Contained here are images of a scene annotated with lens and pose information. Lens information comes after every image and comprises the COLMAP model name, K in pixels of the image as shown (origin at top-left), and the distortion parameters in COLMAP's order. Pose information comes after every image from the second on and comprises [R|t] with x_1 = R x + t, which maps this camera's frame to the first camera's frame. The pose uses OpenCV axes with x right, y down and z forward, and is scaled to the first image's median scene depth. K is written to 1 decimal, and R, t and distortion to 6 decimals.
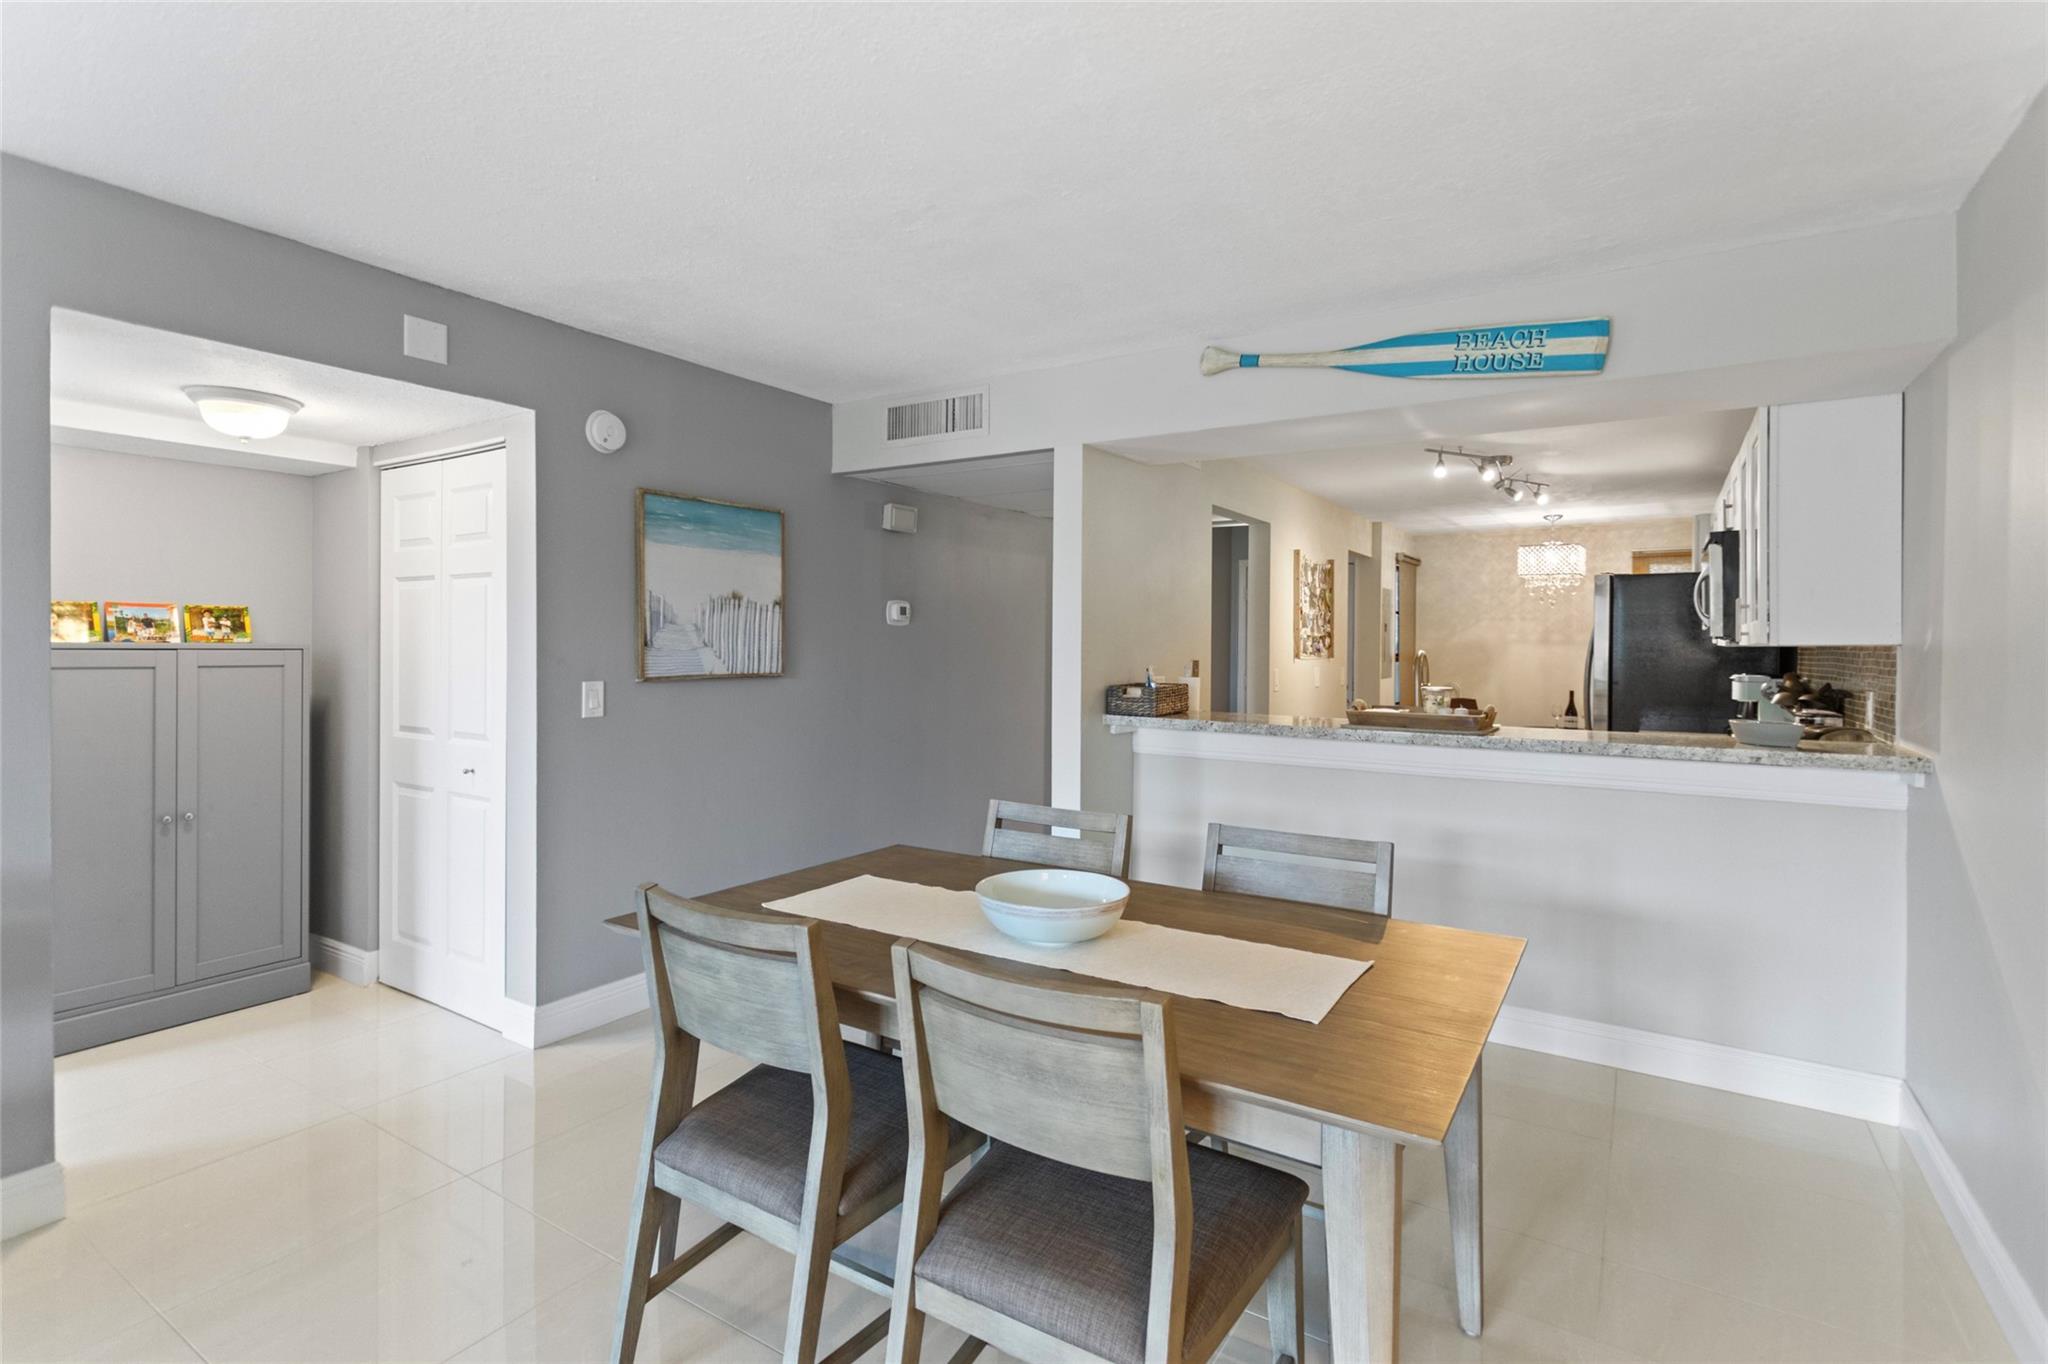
lens RADIAL K [[981.6, 0, 1009.2], [0, 981.6, 651.9], [0, 0, 1]] dist [0.003375, 0.003536]
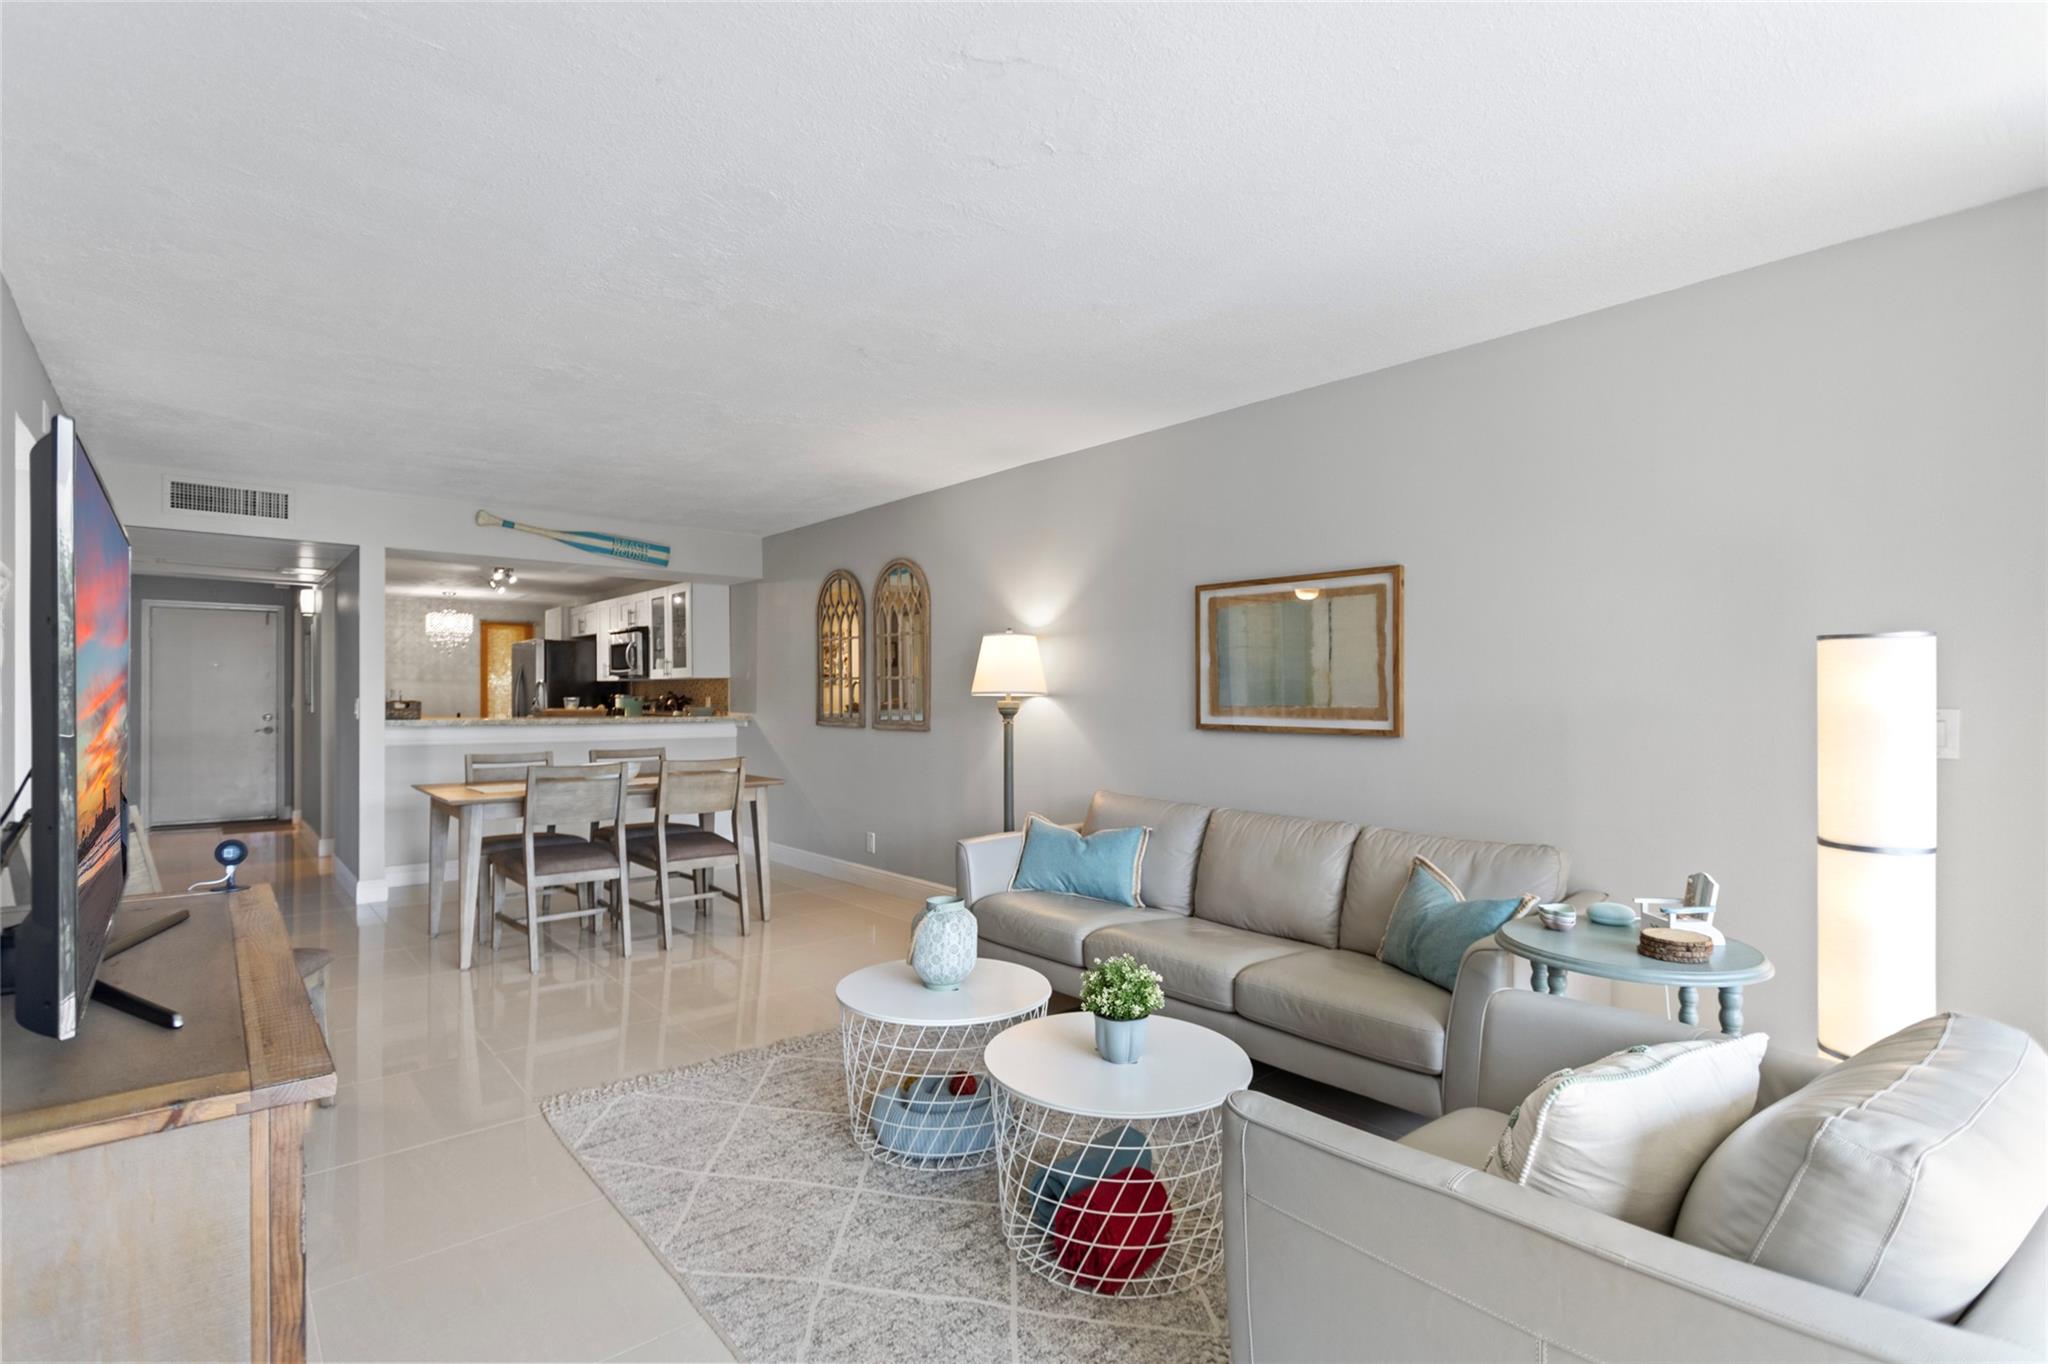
lens RADIAL K [[981.6, 0, 1019.5], [0, 981.6, 692.5], [0, 0, 1]] dist [0.003375, 0.003536]
pose [[0.284807, -0.003866, 0.958577, -1.179230], [0.008867, 0.999960, 0.001399, 0.029446], [-0.958544, 0.008102, 0.284830, -0.435575]]
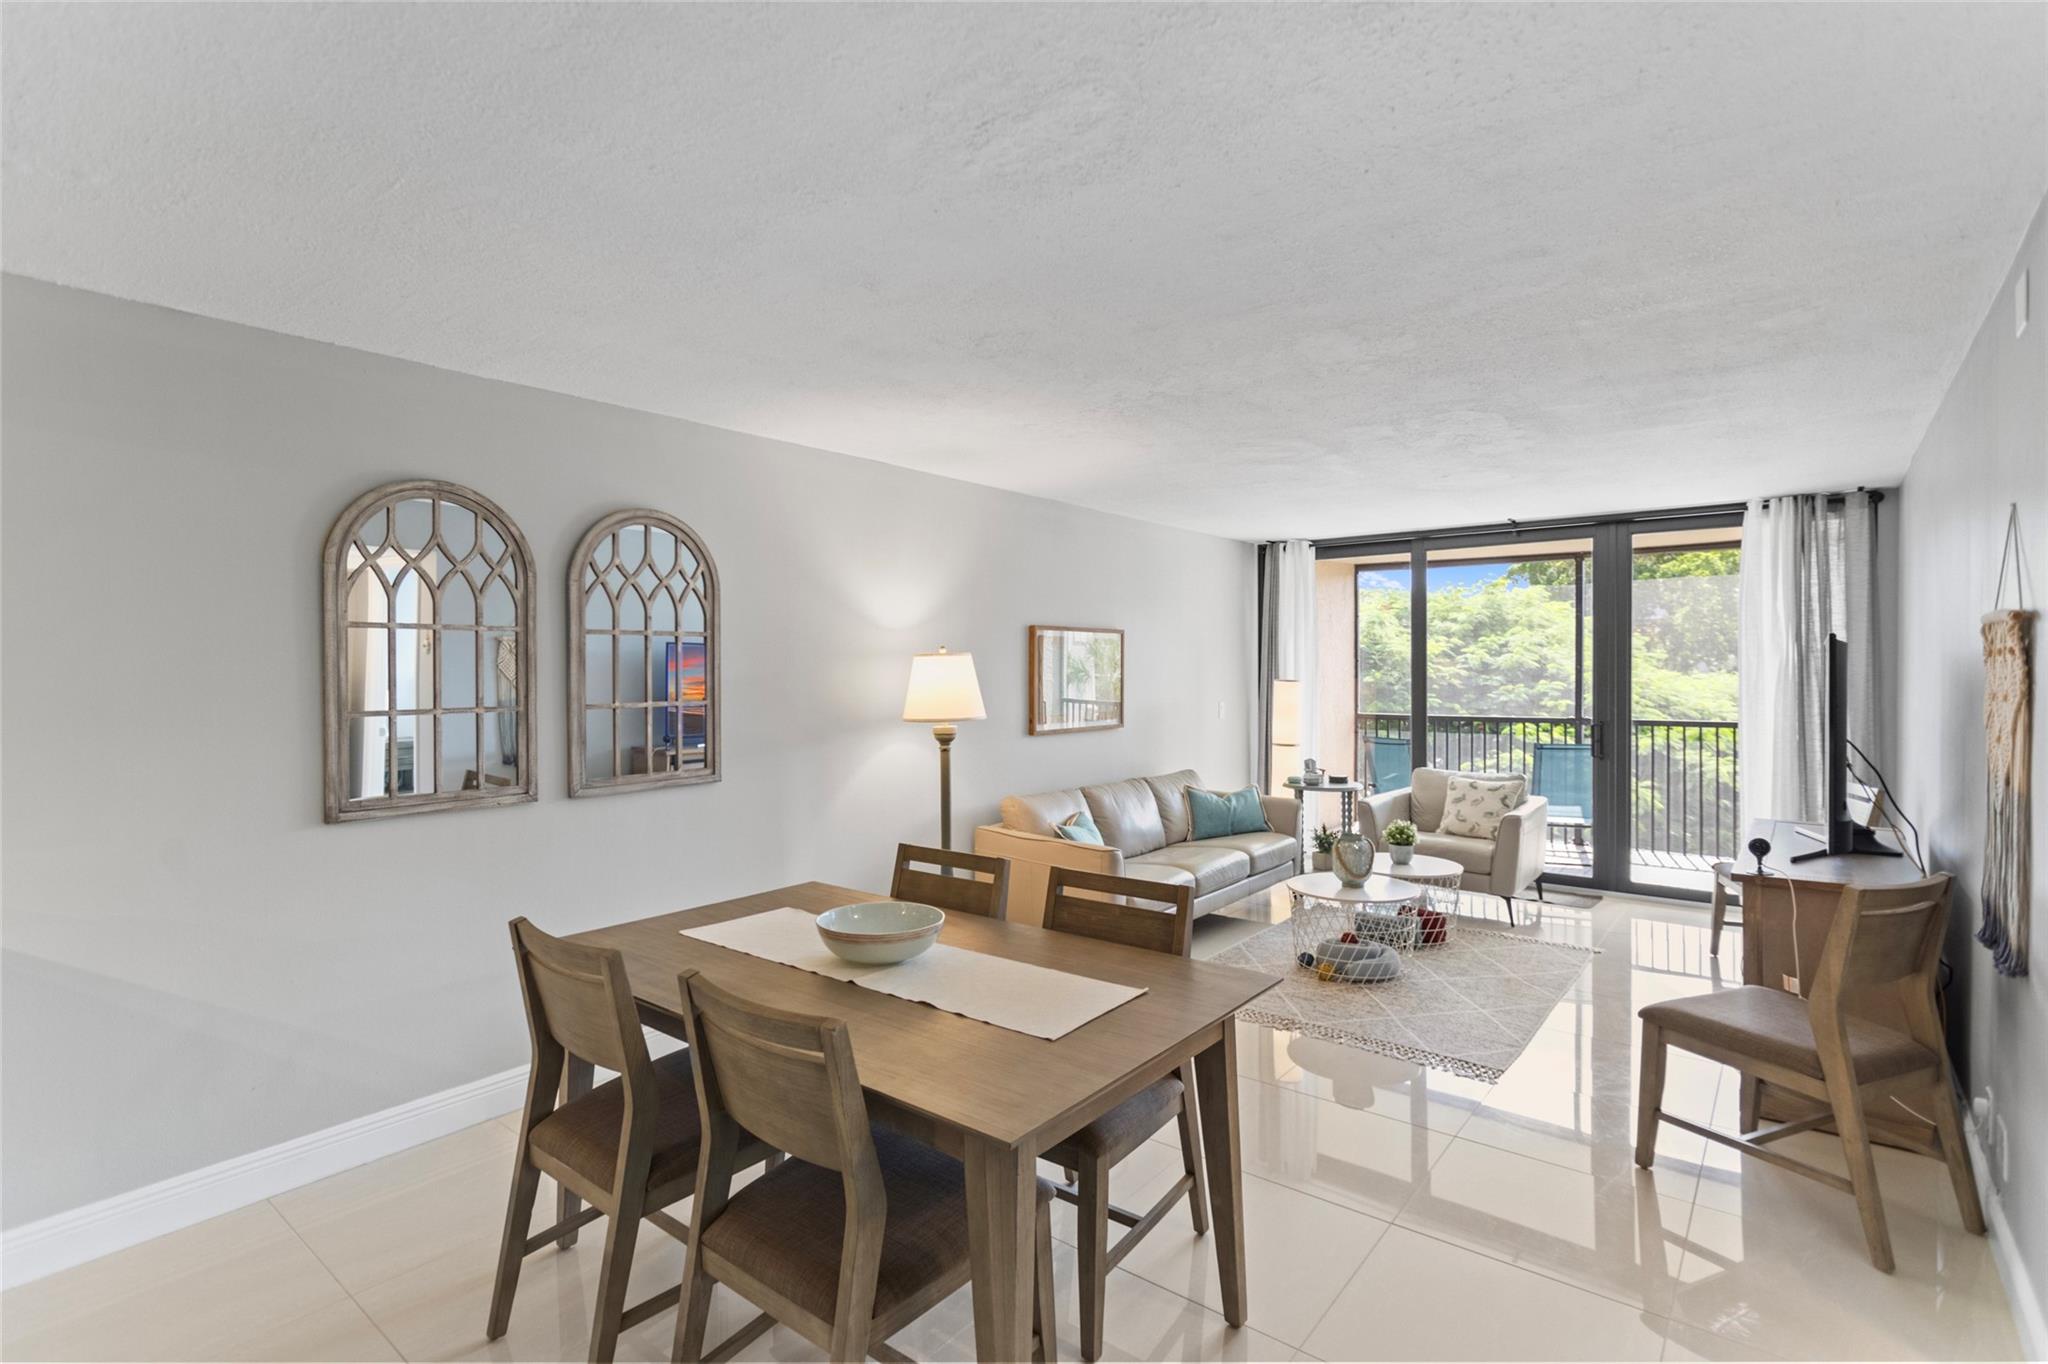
lens RADIAL K [[981.6, 0, 1037.7], [0, 981.6, 690.2], [0, 0, 1]] dist [0.003375, 0.003536]
pose [[-0.996594, -0.003758, 0.082378, -0.143536], [-0.001274, 0.999544, 0.030183, -0.040952], [-0.082454, 0.029975, -0.996144, 1.171689]]
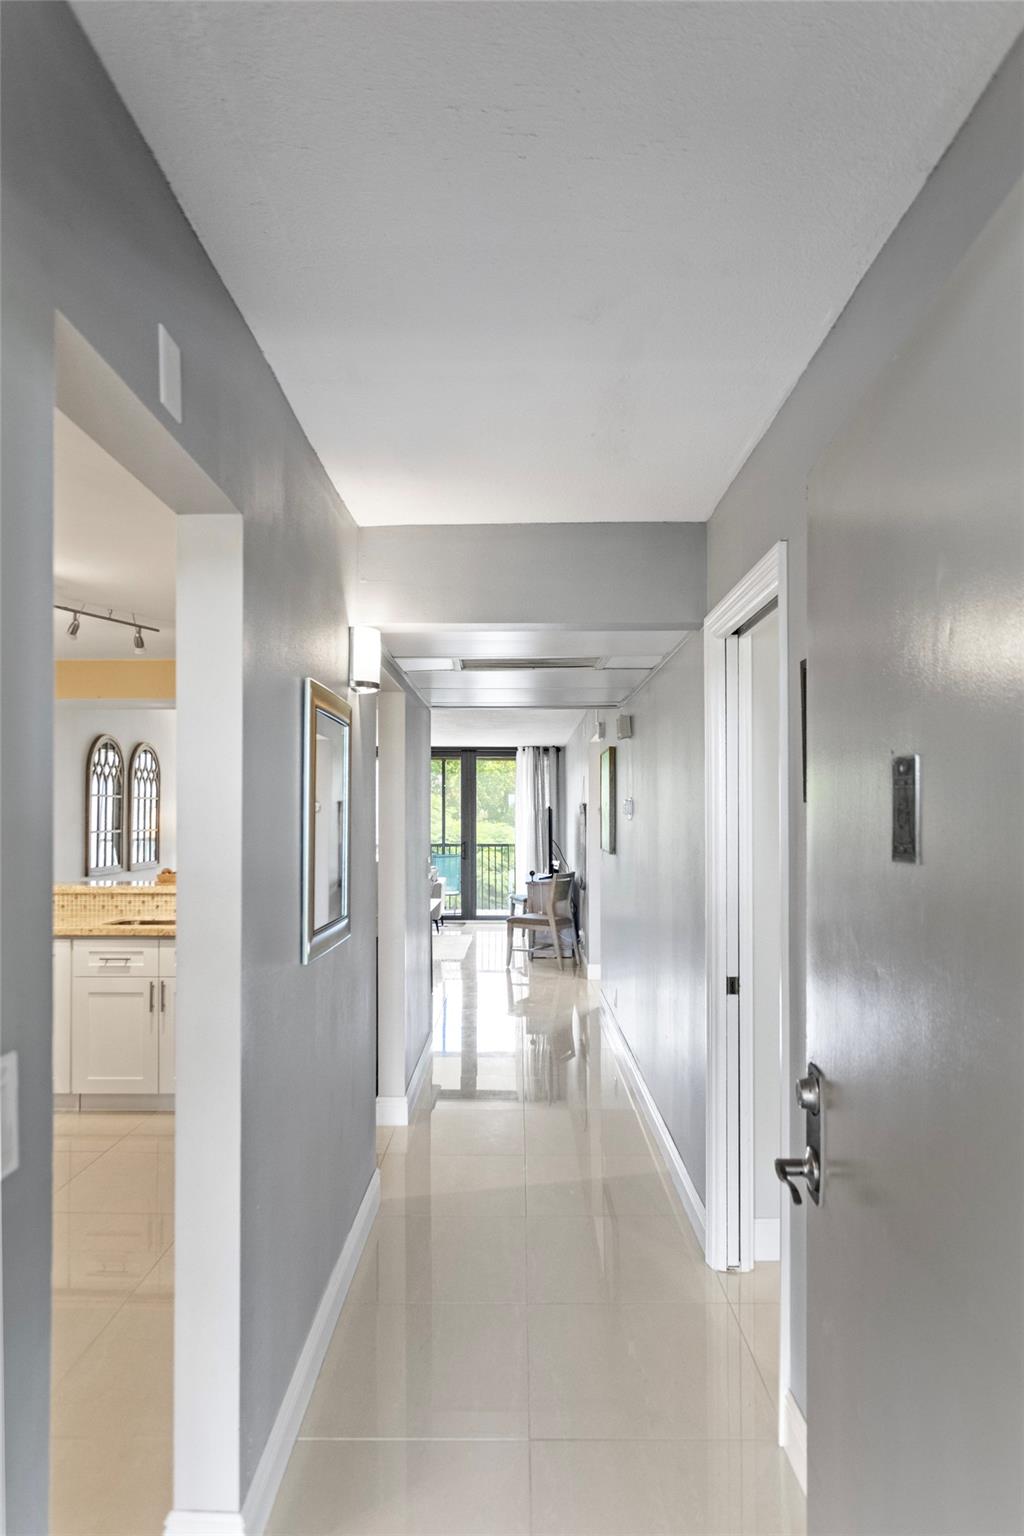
lens RADIAL K [[924.3, 0, 525.9], [0, 924.3, 806.0], [0, 0, 1]] dist [-0.000764, -0.000032]
pose [[-0.833746, -0.012330, -0.552011, 0.766940], [-0.009577, 0.999923, -0.007870, -0.045544], [0.552065, -0.001275, -0.833800, 2.447910]]
